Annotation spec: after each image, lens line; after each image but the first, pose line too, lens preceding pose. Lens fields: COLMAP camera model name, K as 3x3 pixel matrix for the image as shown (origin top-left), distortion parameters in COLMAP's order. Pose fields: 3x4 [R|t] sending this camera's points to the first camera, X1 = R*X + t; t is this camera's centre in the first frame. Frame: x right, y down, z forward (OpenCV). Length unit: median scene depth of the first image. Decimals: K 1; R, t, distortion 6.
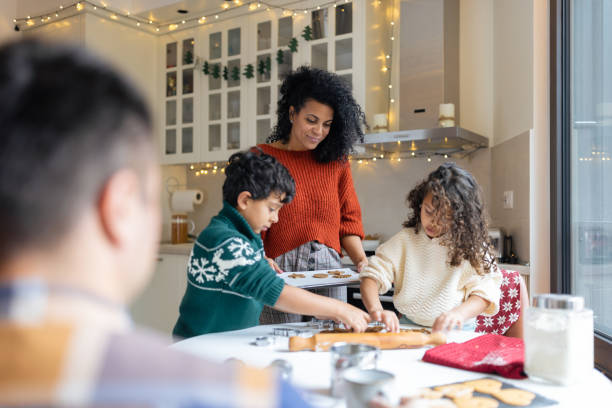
lens RADIAL K [[595.4, 0, 312.4], [0, 595.4, 202.4], [0, 0, 1]] dist [0.007738, 0.000000]
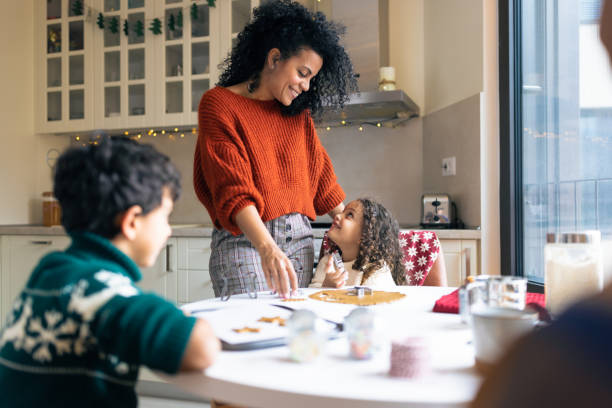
lens RADIAL K [[613.4, 0, 302.5], [0, 613.4, 212.0], [0, 0, 1]] dist [0.001073, 0.000000]
pose [[0.965823, -0.011277, 0.258959, -0.138370], [0.007937, 0.999871, 0.013941, 0.044338], [-0.259083, -0.011409, 0.965788, 0.065520]]
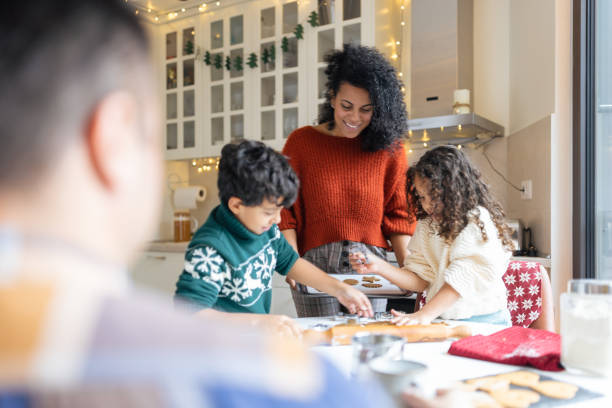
lens RADIAL K [[595.4, 0, 309.2], [0, 595.4, 230.0], [0, 0, 1]] dist [0.007738, 0.000000]
pose [[0.999935, -0.007726, -0.008379, -0.009471], [0.008053, 0.999178, 0.039721, 0.015020], [0.008066, -0.039786, 0.999176, 0.033401]]
